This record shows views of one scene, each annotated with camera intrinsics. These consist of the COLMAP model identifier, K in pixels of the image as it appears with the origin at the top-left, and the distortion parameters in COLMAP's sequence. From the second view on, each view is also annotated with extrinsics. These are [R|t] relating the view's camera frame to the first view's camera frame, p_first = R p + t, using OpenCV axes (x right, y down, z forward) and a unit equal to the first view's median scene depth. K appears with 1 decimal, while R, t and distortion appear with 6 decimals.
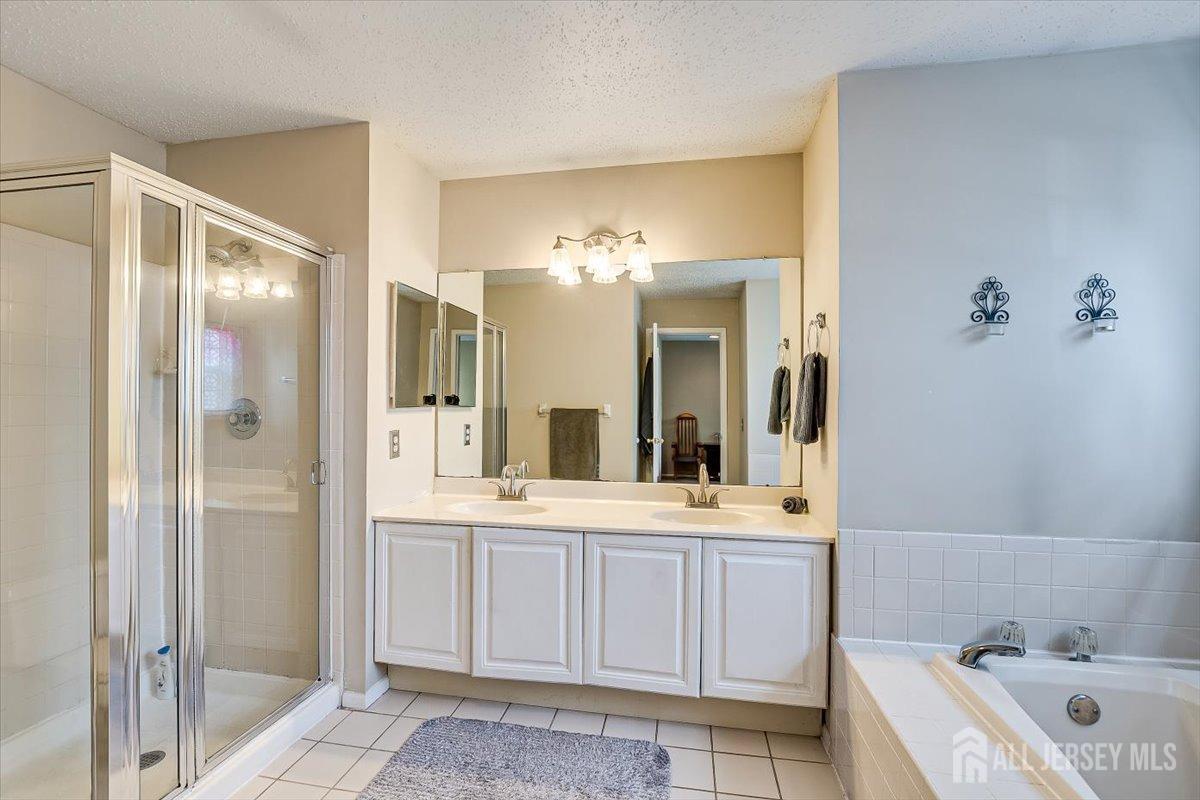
lens RADIAL K [[523.1, 0, 599.6], [0, 523.1, 401.2], [0, 0, 1]] dist [-0.024968, 0.004141]
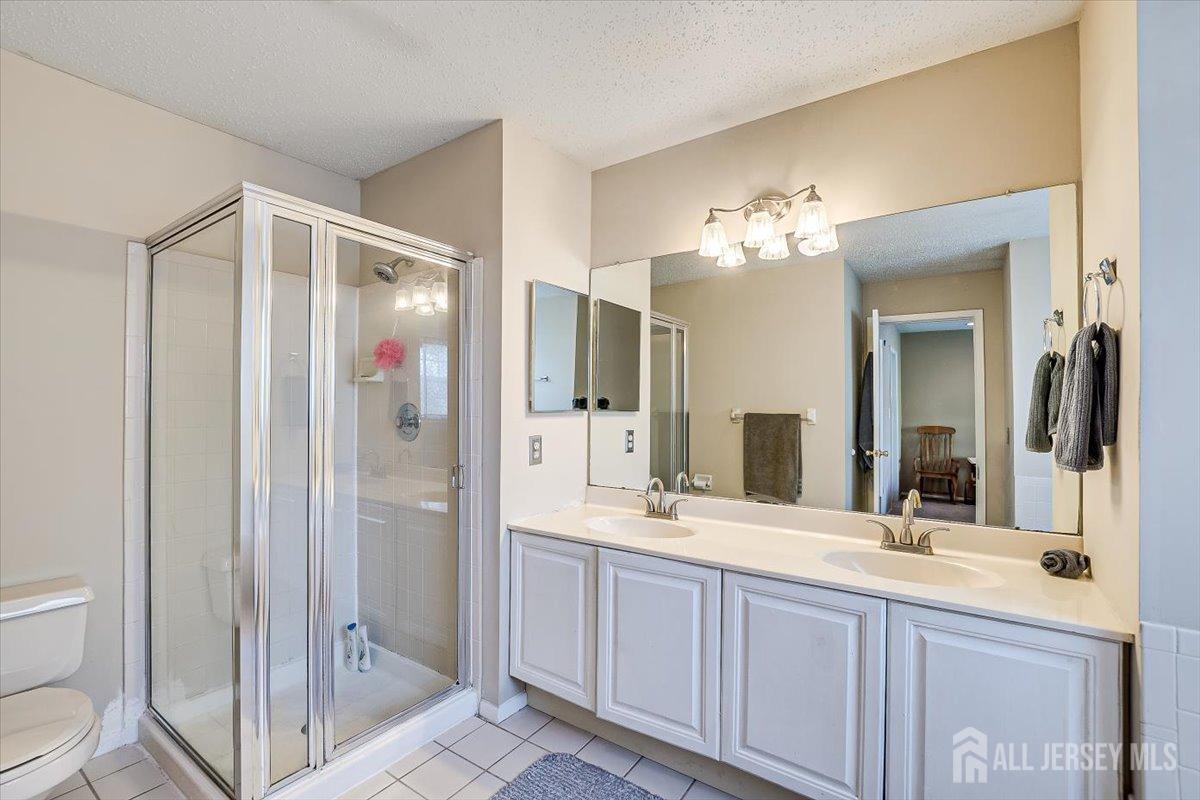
lens RADIAL K [[523.1, 0, 599.6], [0, 523.1, 402.2], [0, 0, 1]] dist [-0.024968, 0.004141]
pose [[0.907056, -0.006194, -0.420964, 0.127847], [0.003393, 0.999967, -0.007402, 0.001914], [0.420996, 0.005286, 0.907047, 0.190297]]
